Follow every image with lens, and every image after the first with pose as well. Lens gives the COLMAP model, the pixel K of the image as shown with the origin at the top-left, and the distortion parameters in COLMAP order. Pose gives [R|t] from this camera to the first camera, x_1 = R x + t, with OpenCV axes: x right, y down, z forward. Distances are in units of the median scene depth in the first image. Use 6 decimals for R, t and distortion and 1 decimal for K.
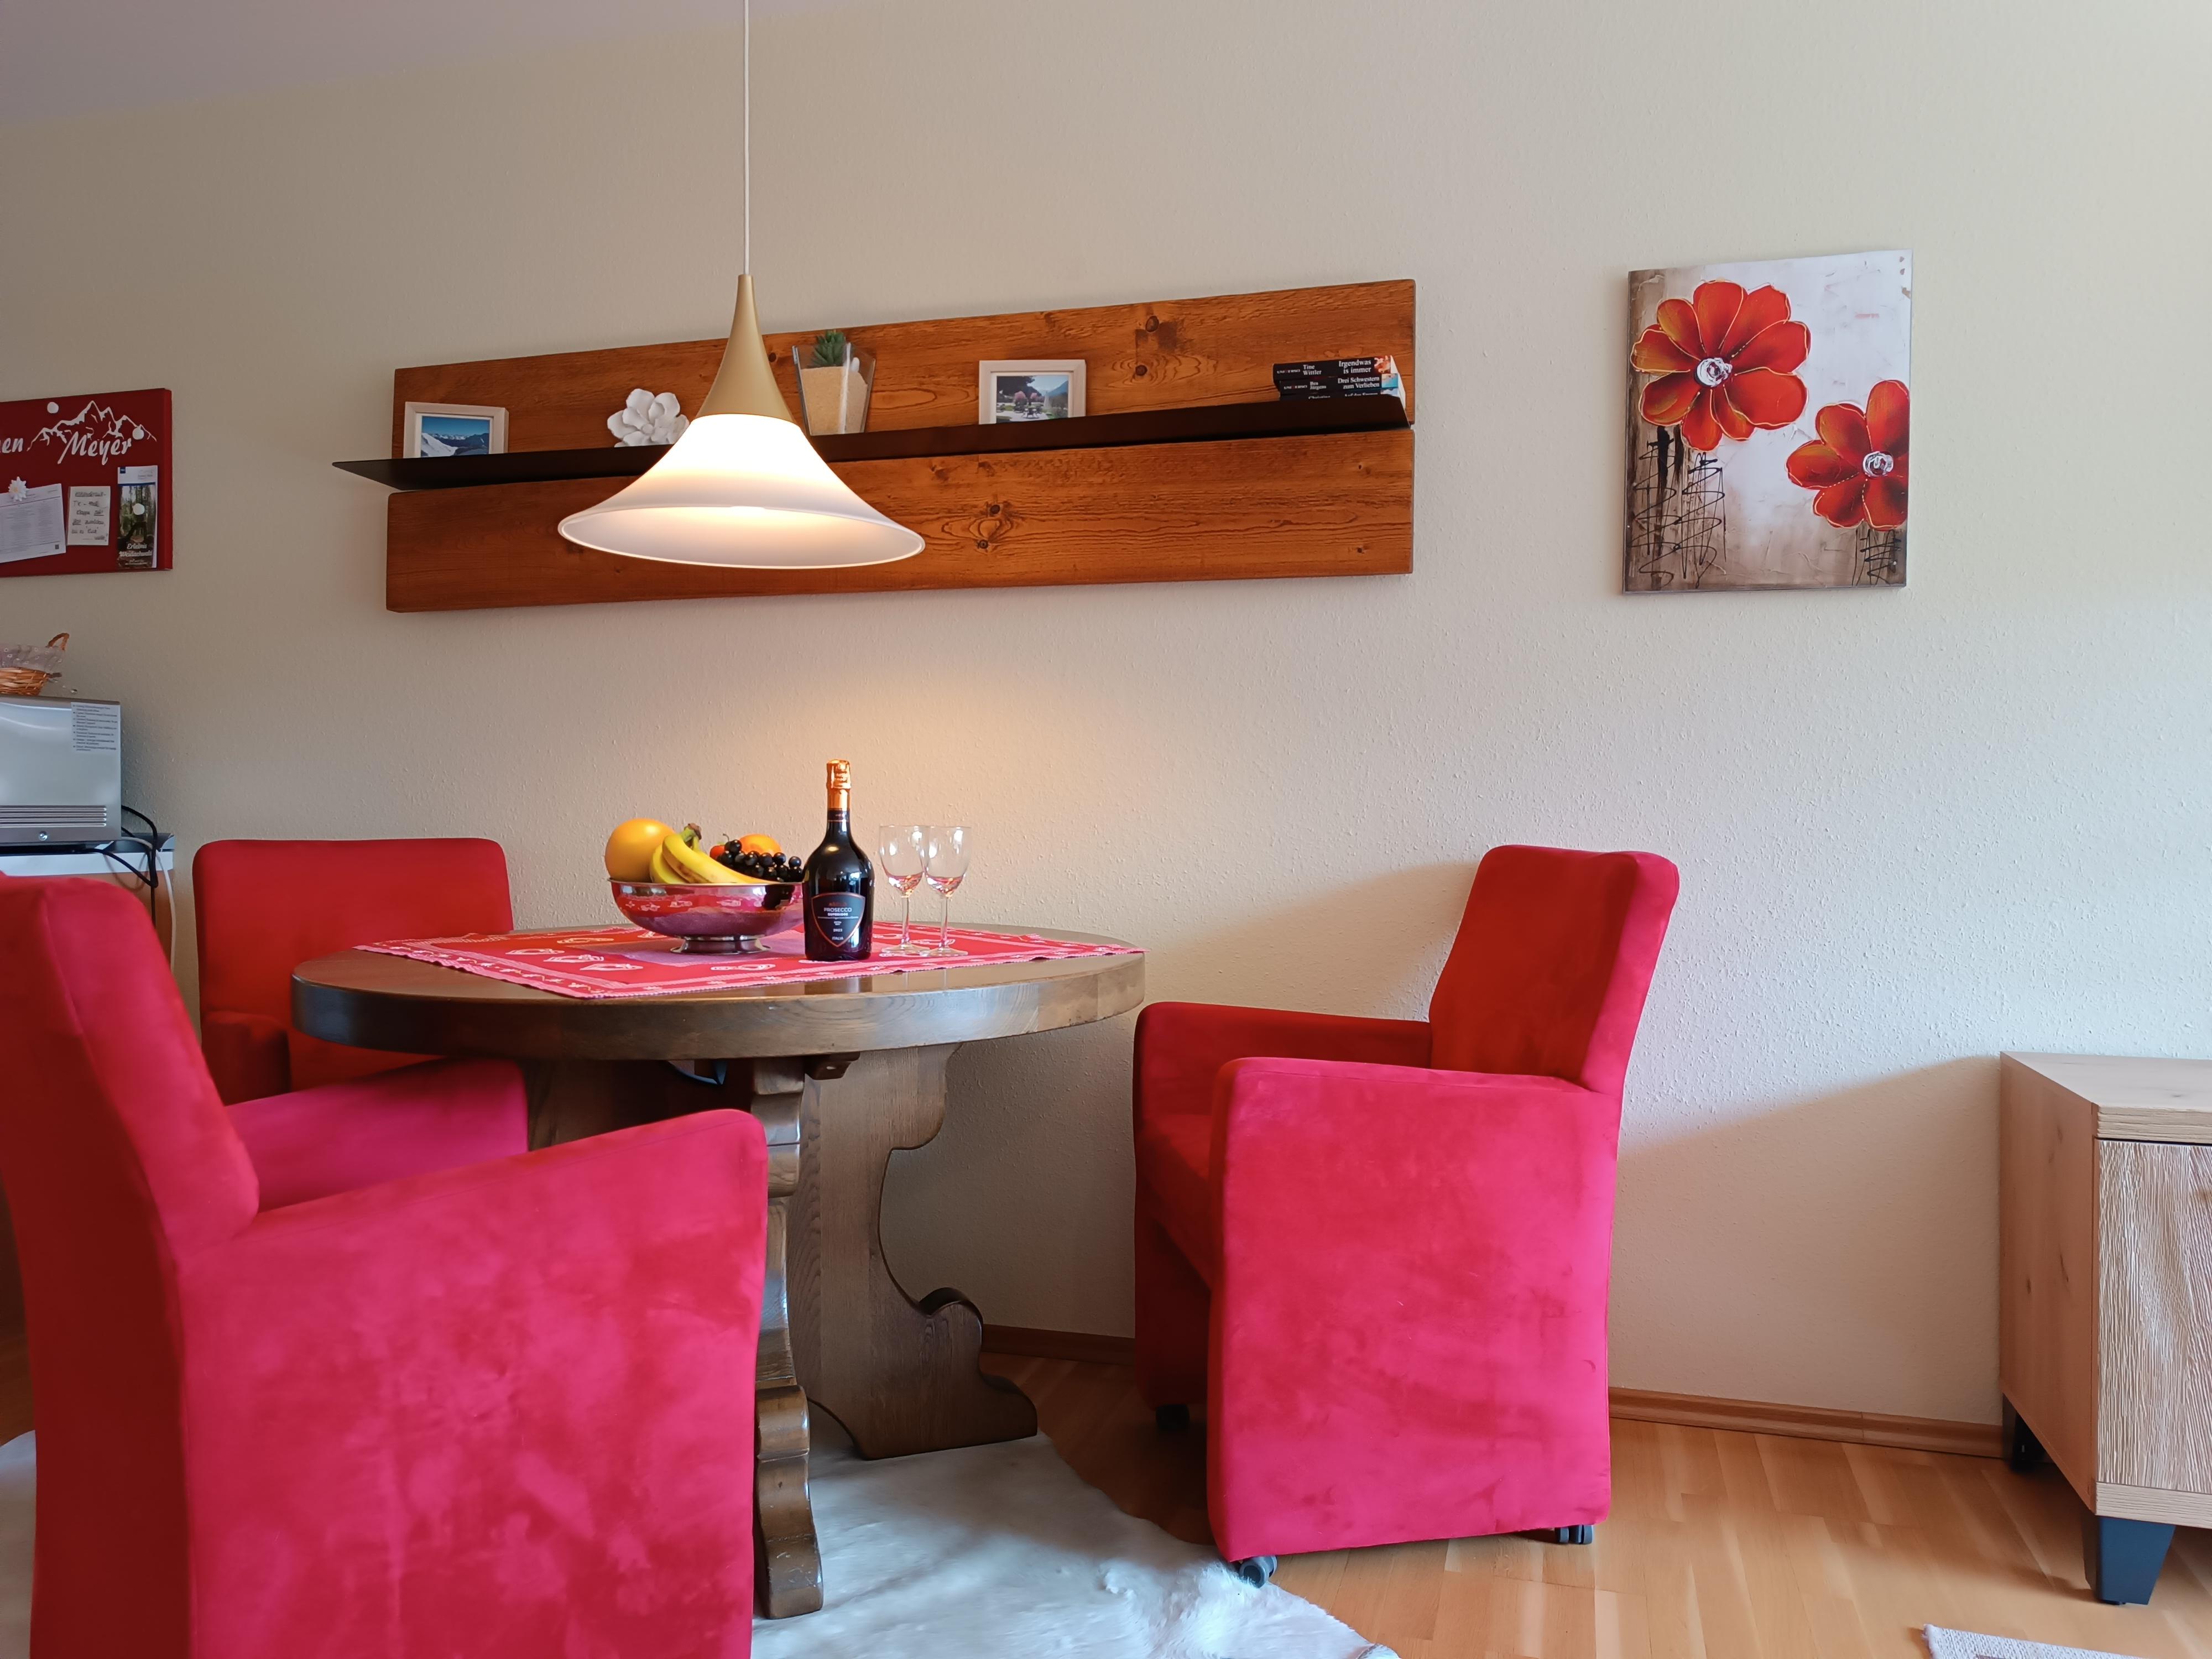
lens RADIAL K [[1577.9, 0, 1112.0], [0, 1577.9, 824.0], [0, 0, 1]] dist [0.024318, -0.021749]
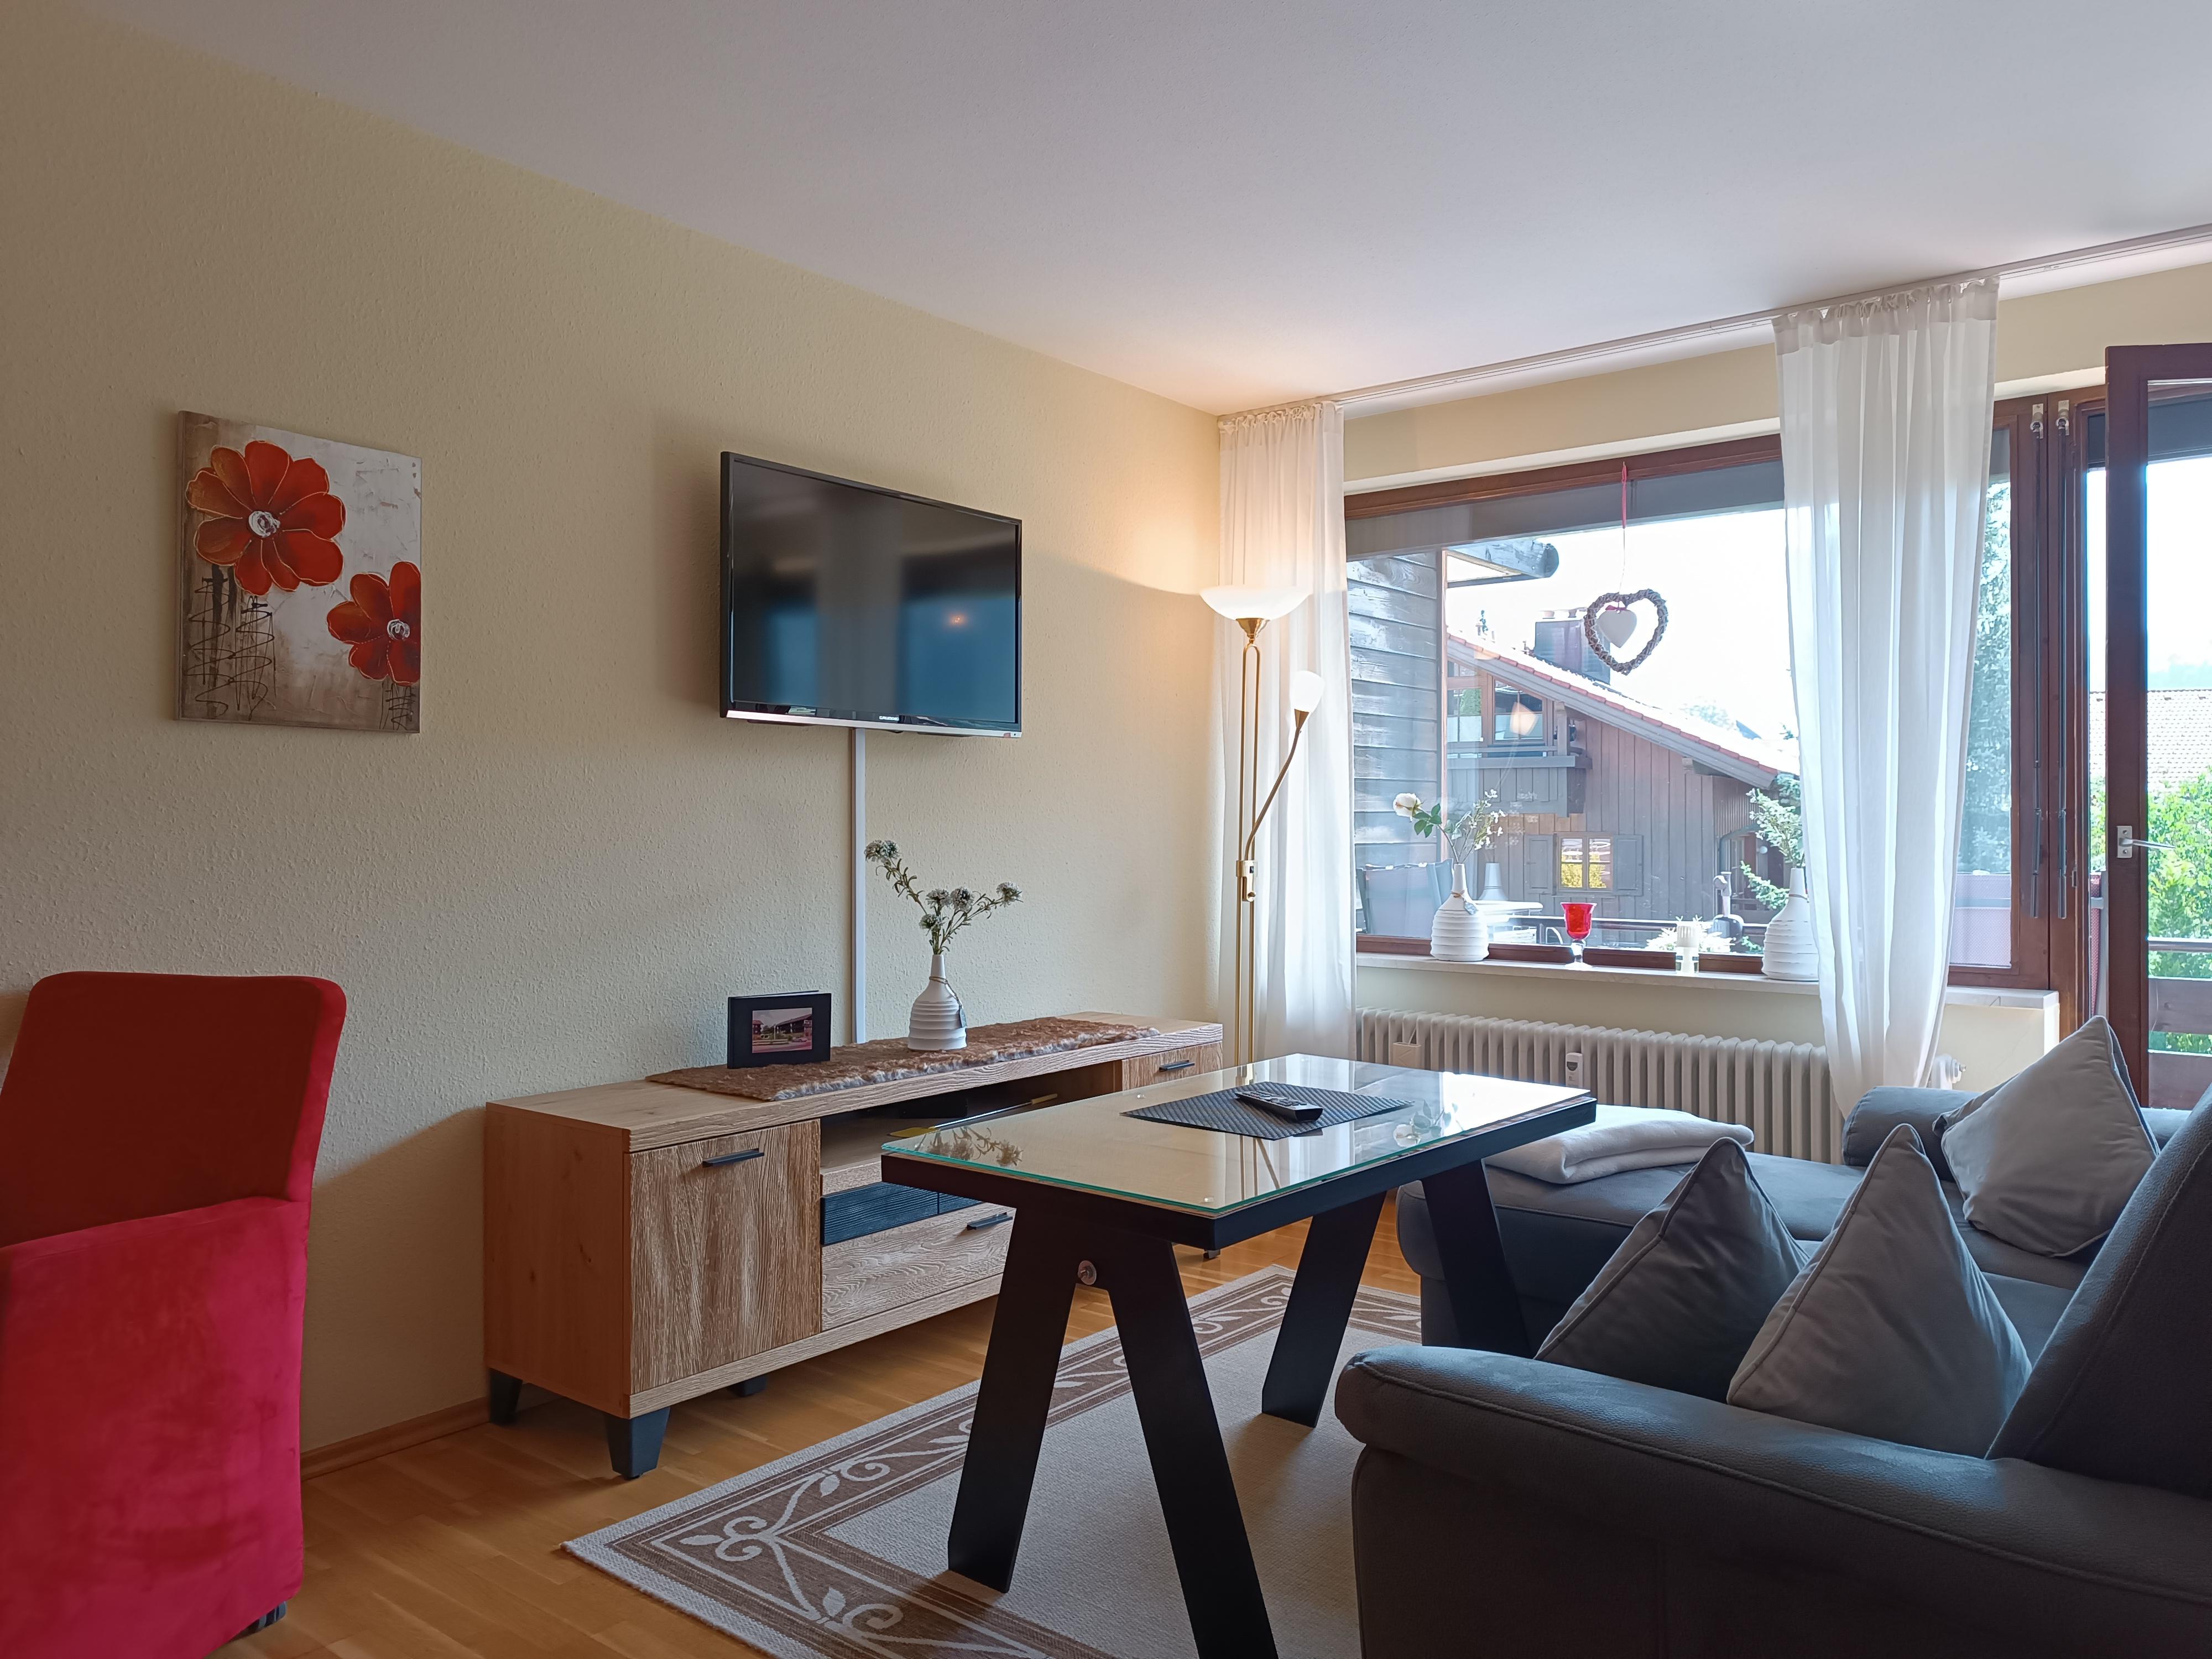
lens RADIAL K [[1577.9, 0, 1108.2], [0, 1577.9, 821.1], [0, 0, 1]] dist [0.024318, -0.021749]
pose [[0.382980, -0.000605, 0.923756, -0.411649], [0.010974, 0.999932, -0.003895, -0.070023], [-0.923691, 0.011629, 0.382961, 0.044065]]
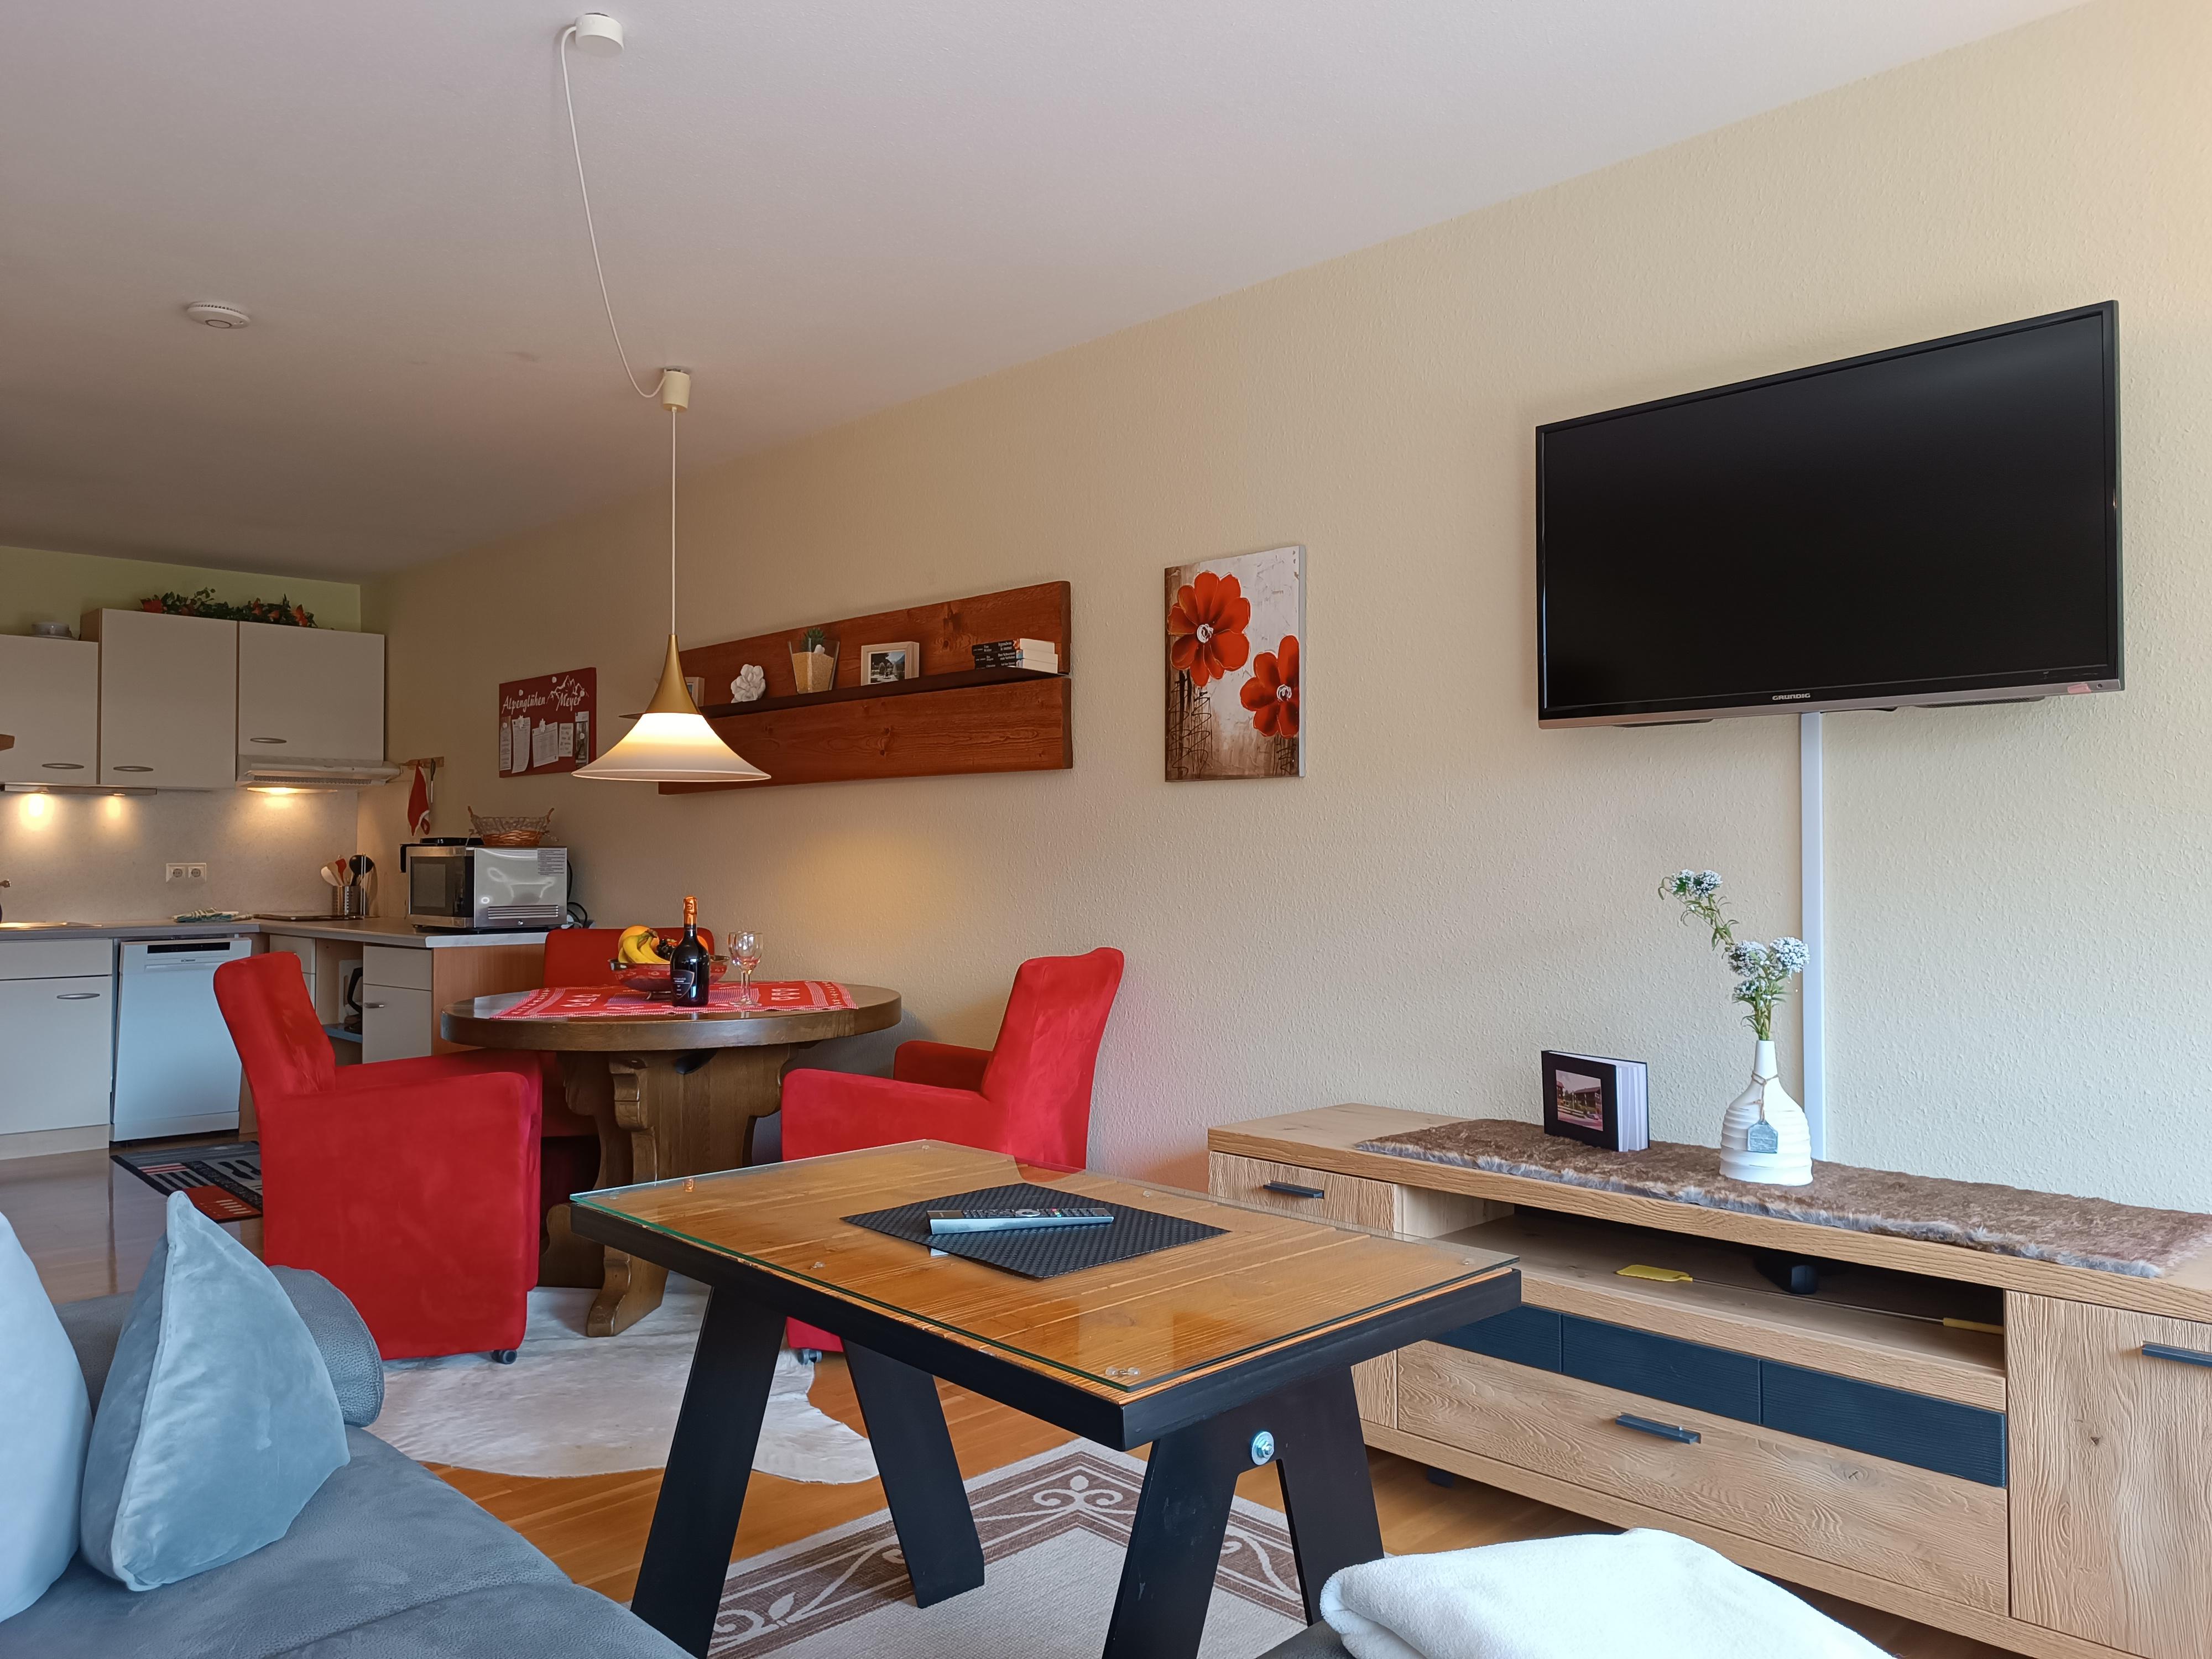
lens RADIAL K [[1577.9, 0, 1111.0], [0, 1577.9, 819.5], [0, 0, 1]] dist [0.024318, -0.021749]
pose [[0.873977, -0.017629, -0.485647, 1.025202], [-0.000400, 0.999315, -0.036994, -0.055904], [0.485967, 0.032526, 0.873372, -0.334033]]
